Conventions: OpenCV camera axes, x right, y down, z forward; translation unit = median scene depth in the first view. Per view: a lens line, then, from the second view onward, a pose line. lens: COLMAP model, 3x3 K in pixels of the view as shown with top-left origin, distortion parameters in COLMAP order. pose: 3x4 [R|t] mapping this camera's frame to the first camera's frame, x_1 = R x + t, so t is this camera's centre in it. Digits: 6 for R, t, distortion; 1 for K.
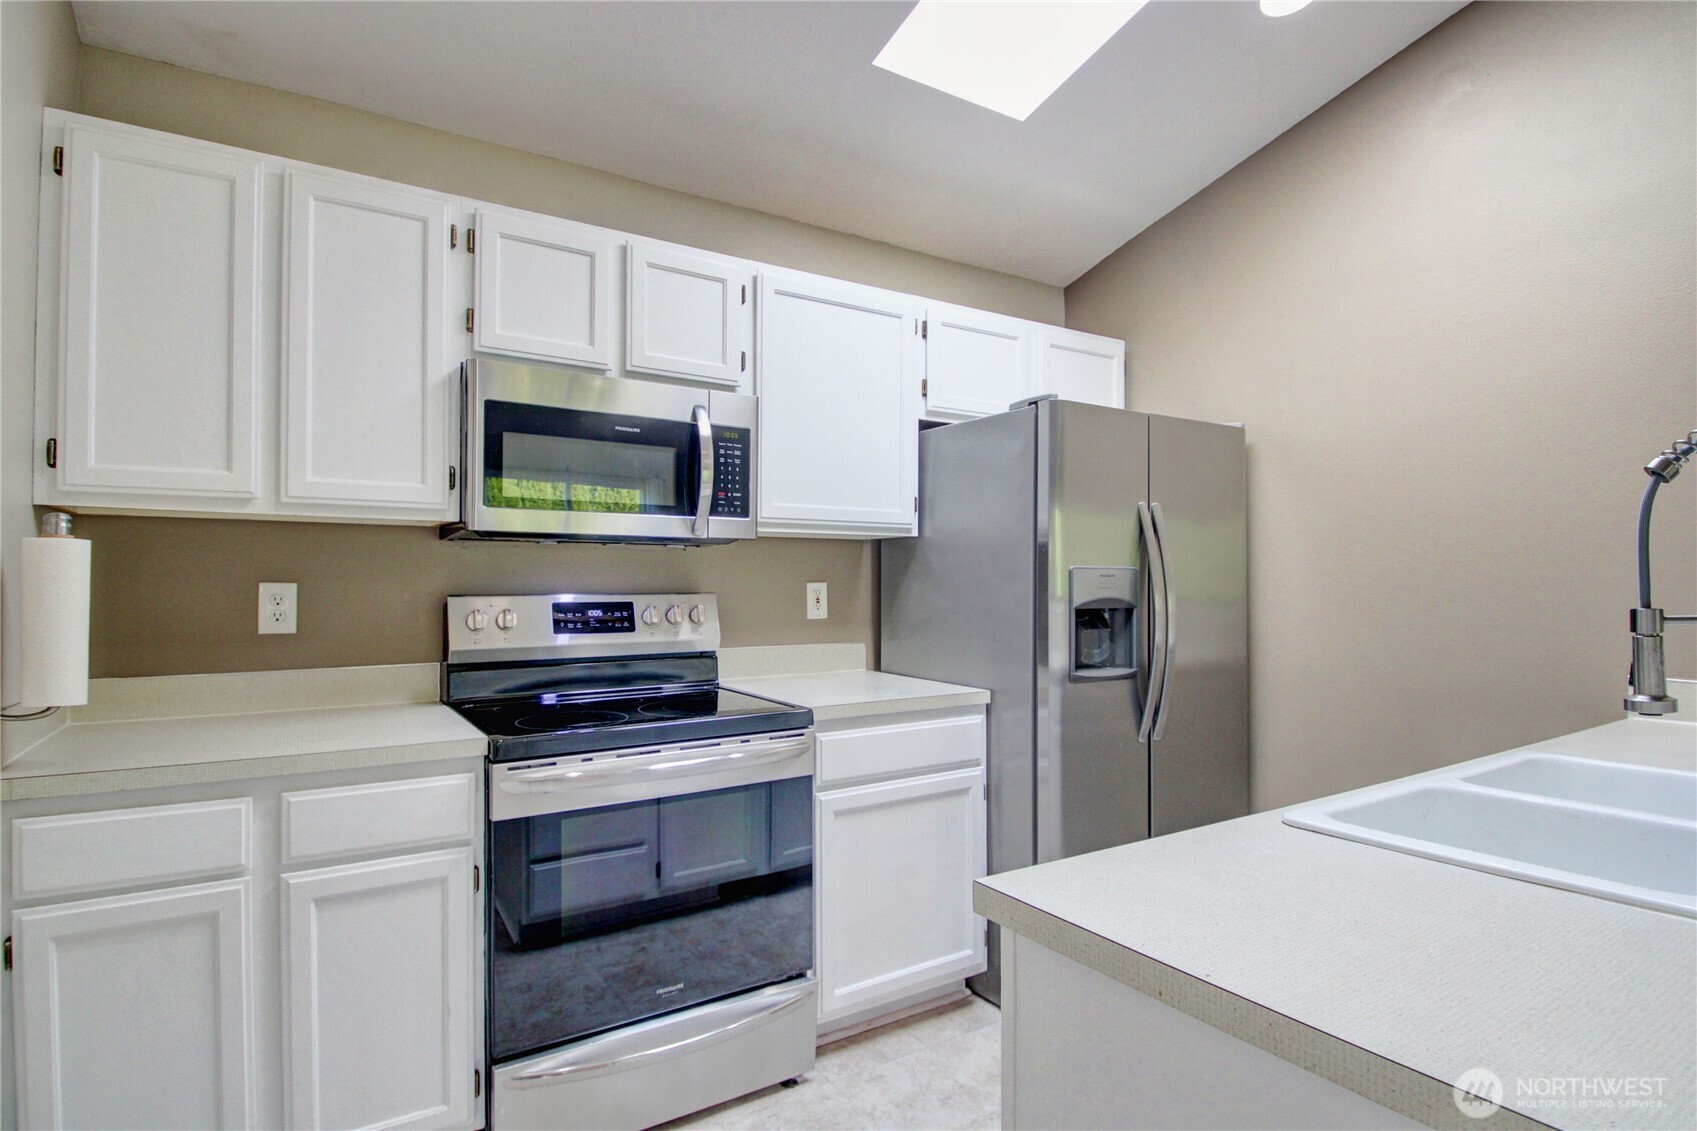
lens RADIAL K [[876.5, 0, 846.7], [0, 876.5, 569.6], [0, 0, 1]] dist [0.000110, -0.000287]
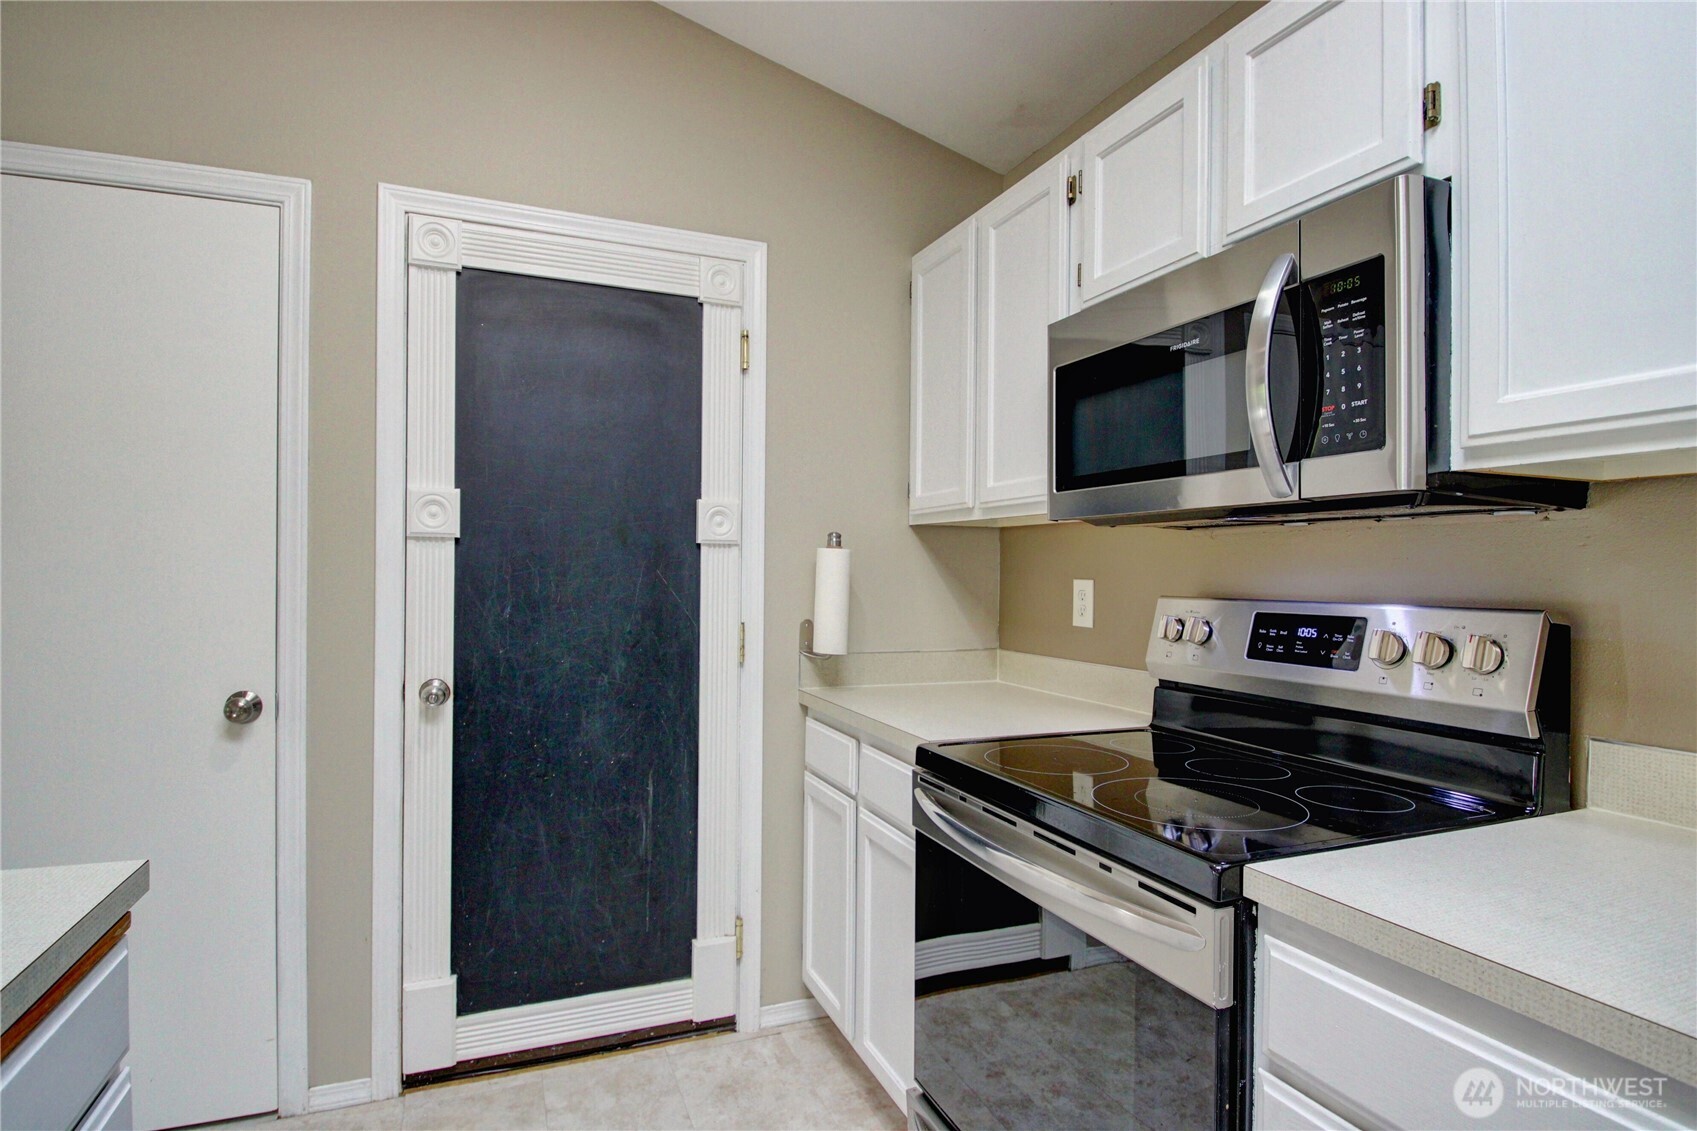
lens RADIAL K [[876.5, 0, 845.7], [0, 876.5, 562.9], [0, 0, 1]] dist [0.000110, -0.000287]
pose [[-0.199851, -0.013247, -0.979737, 0.435936], [0.003222, 0.999894, -0.014177, 0.008964], [0.979821, -0.005990, -0.199788, 0.889141]]
